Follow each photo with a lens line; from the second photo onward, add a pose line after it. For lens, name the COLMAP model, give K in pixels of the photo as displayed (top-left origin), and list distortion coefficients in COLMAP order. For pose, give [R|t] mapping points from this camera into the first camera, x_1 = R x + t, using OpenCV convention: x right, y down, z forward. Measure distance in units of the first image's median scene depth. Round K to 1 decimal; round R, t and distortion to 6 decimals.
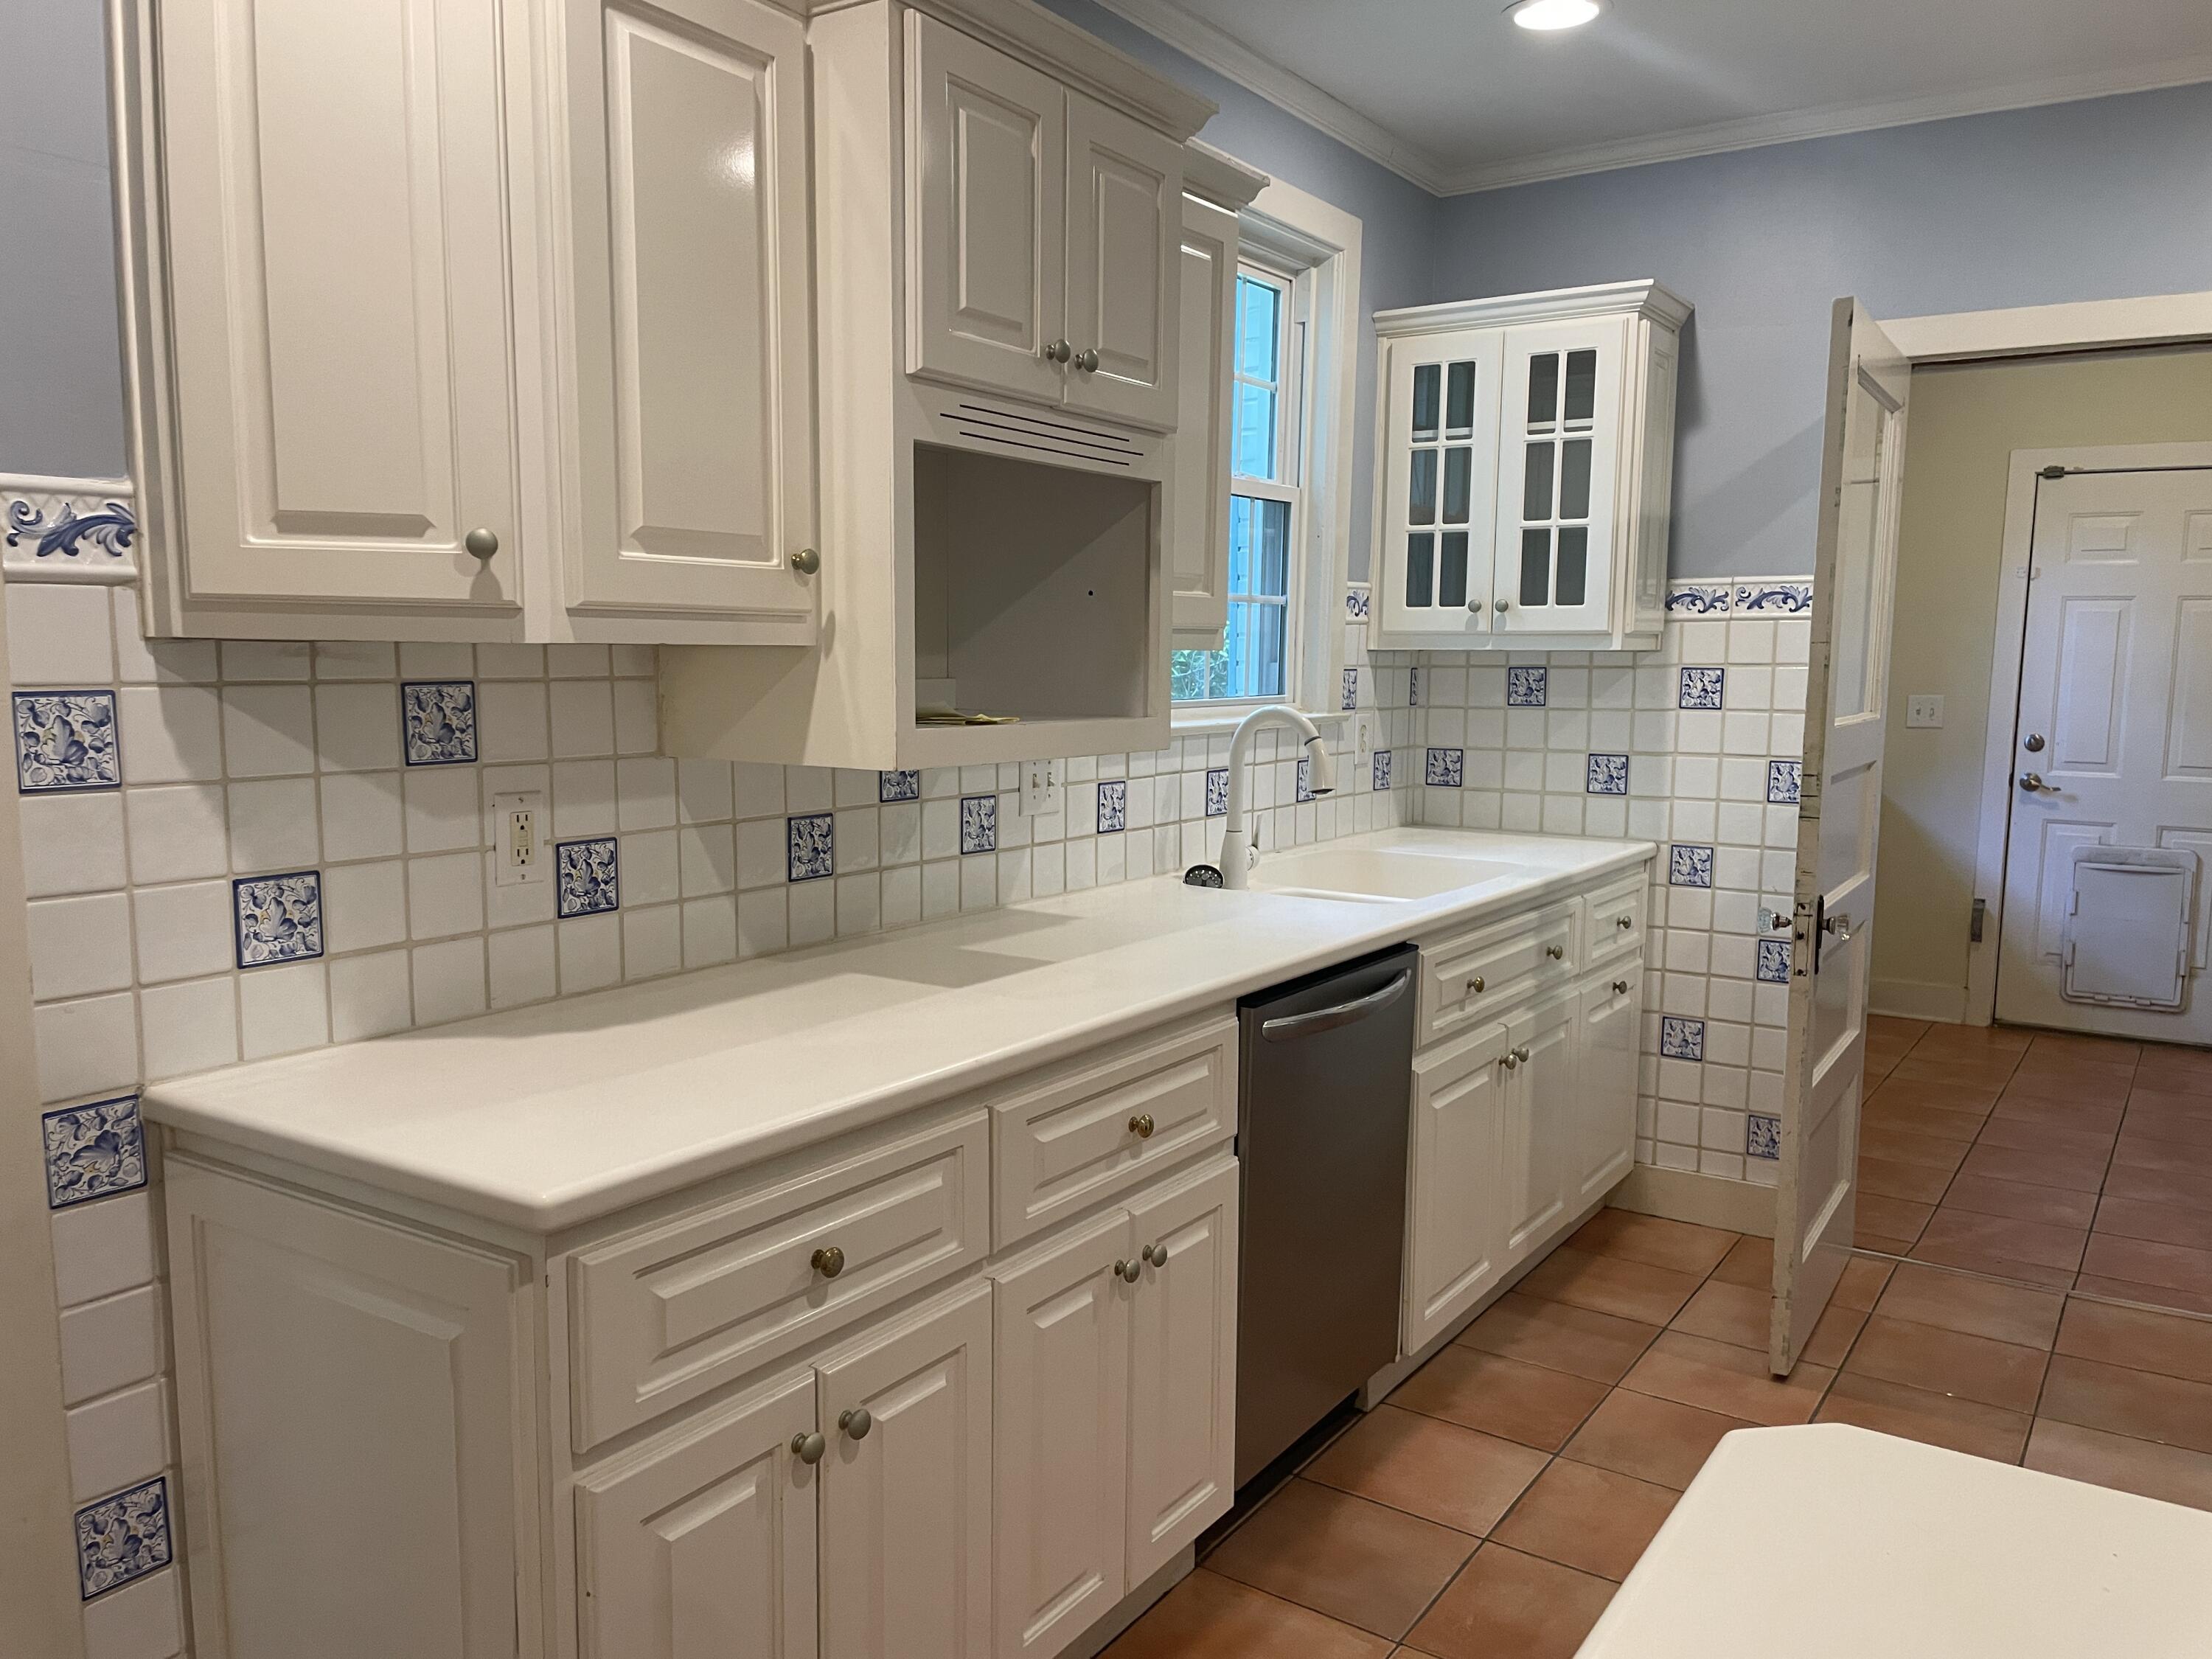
lens RADIAL K [[1665.6, 0, 1095.4], [0, 1665.6, 854.0], [0, 0, 1]] dist [0.084956, -0.098613]
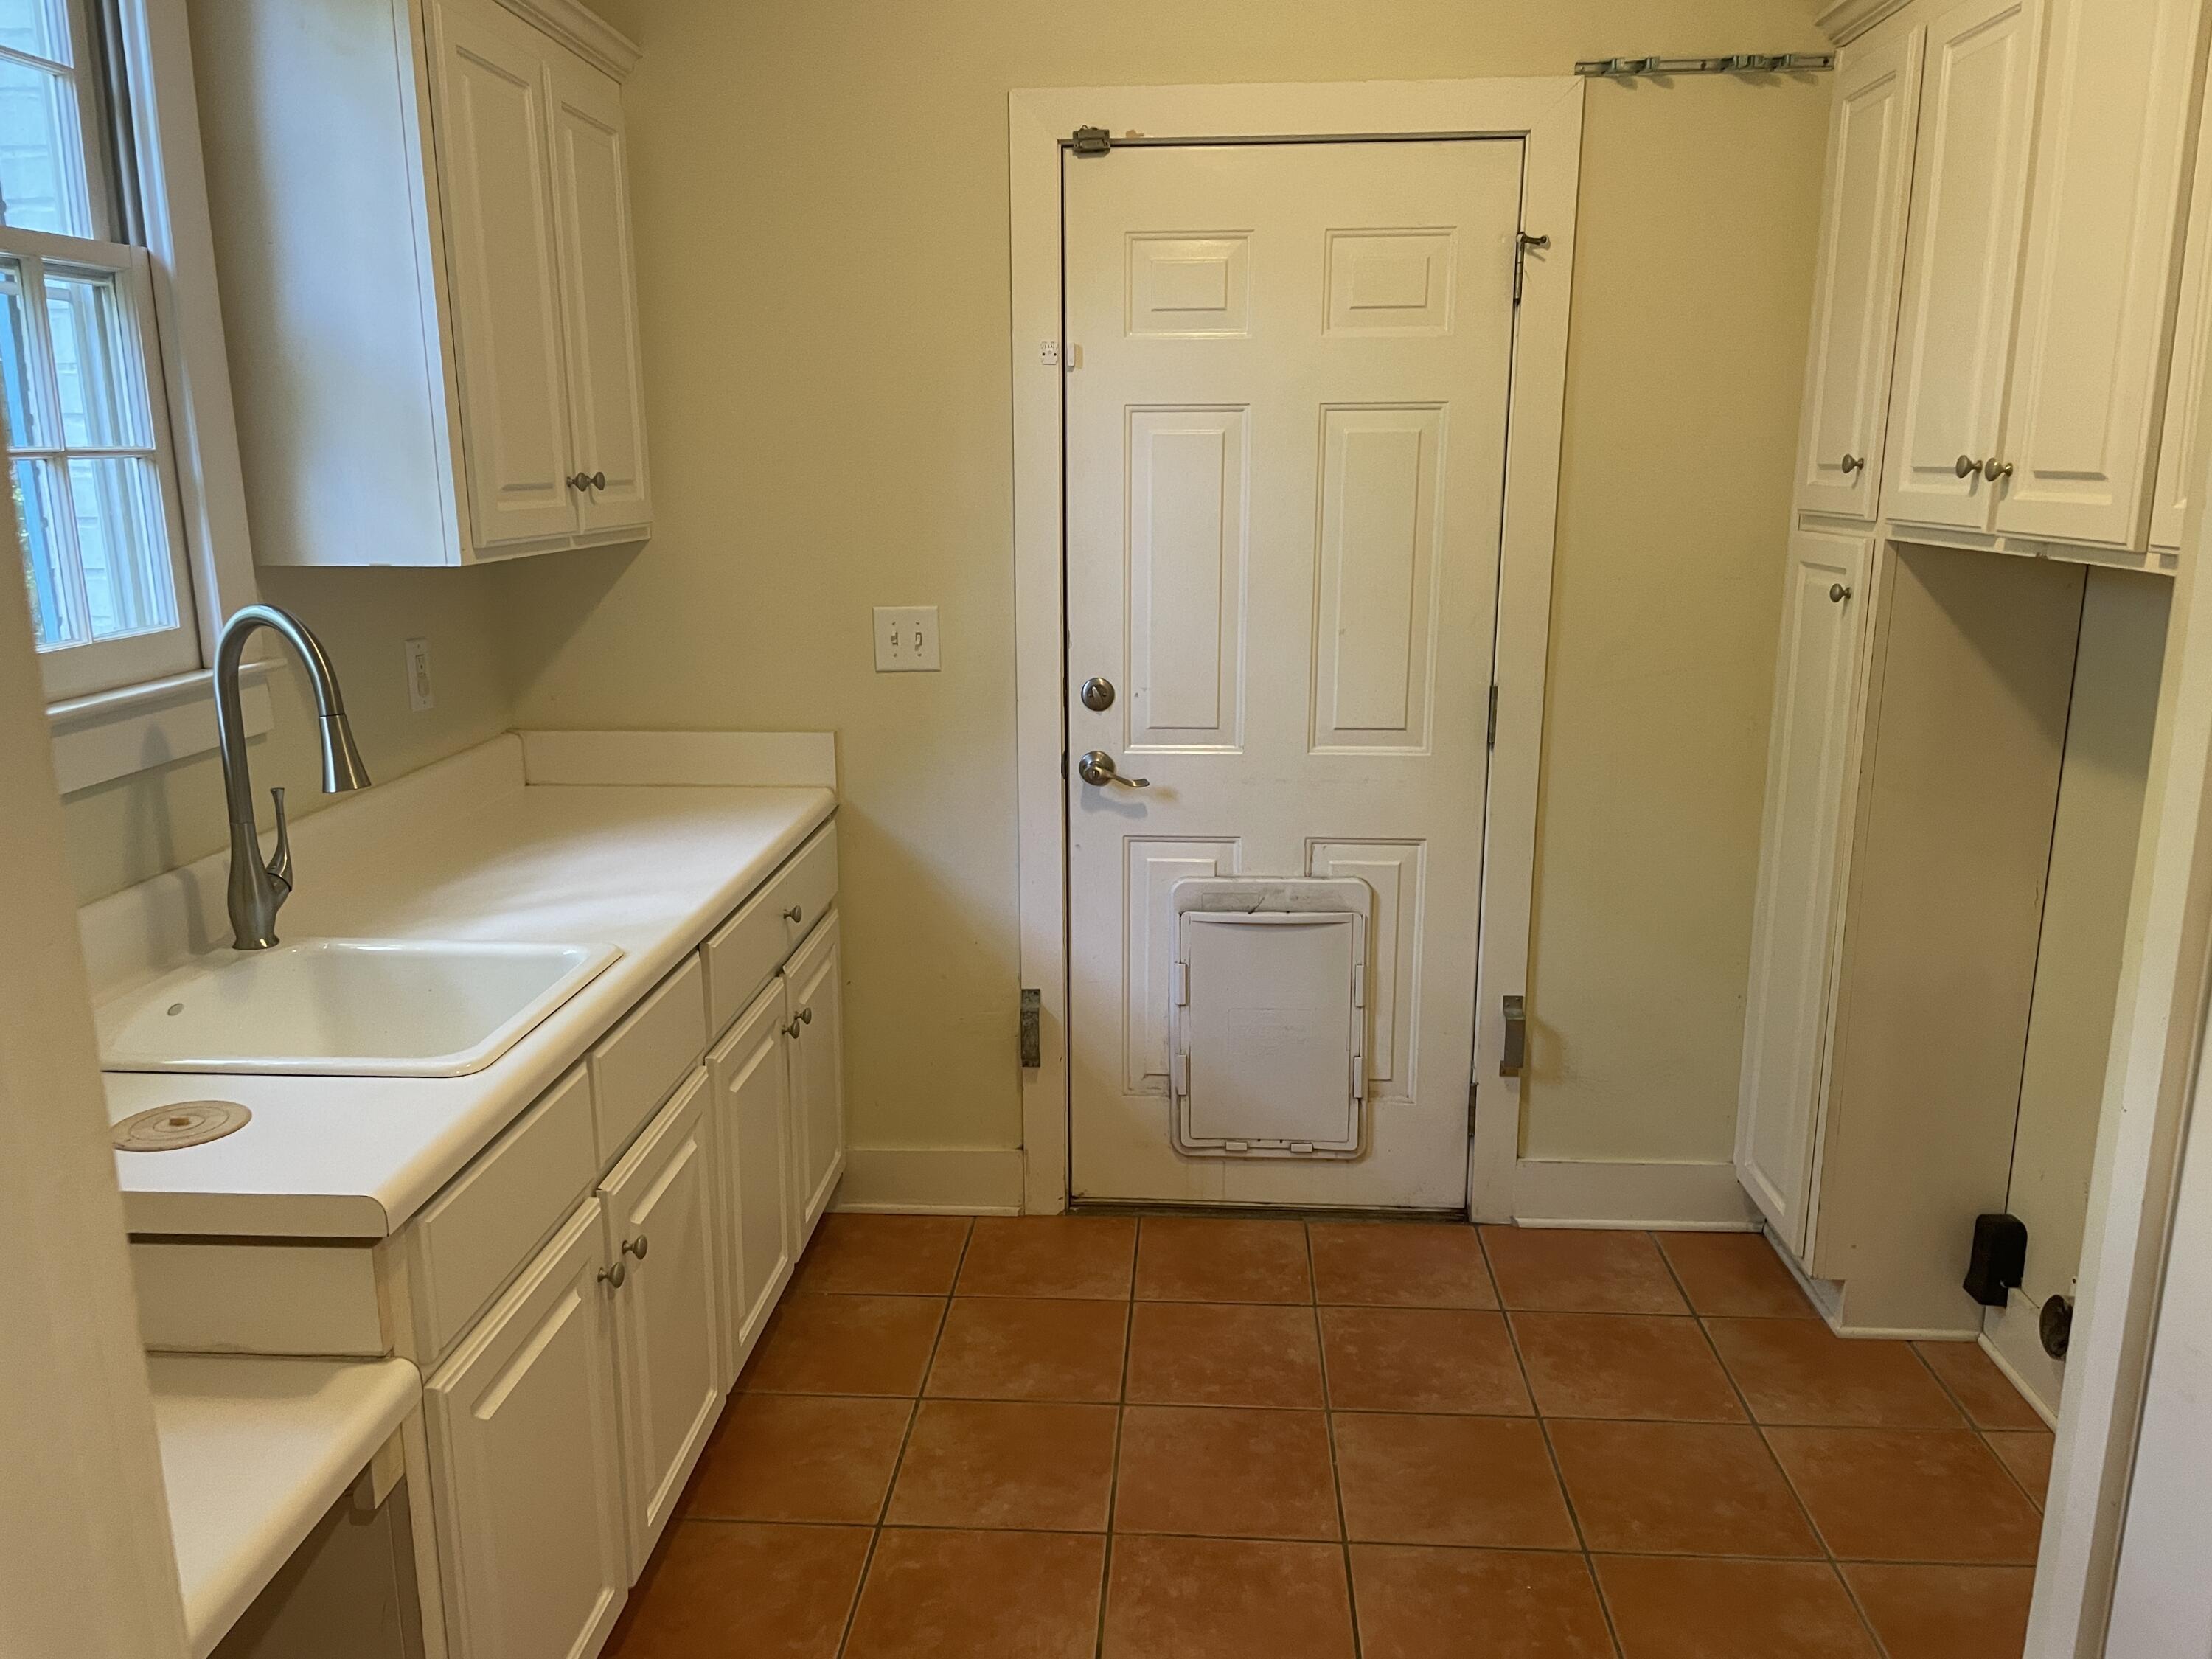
lens RADIAL K [[1665.6, 0, 1090.4], [0, 1665.6, 843.7], [0, 0, 1]] dist [0.084956, -0.098613]
pose [[0.857426, -0.129820, 0.497964, 0.293077], [0.077178, 0.989152, 0.124984, -0.084650], [-0.508788, -0.068733, 0.858144, 0.561666]]
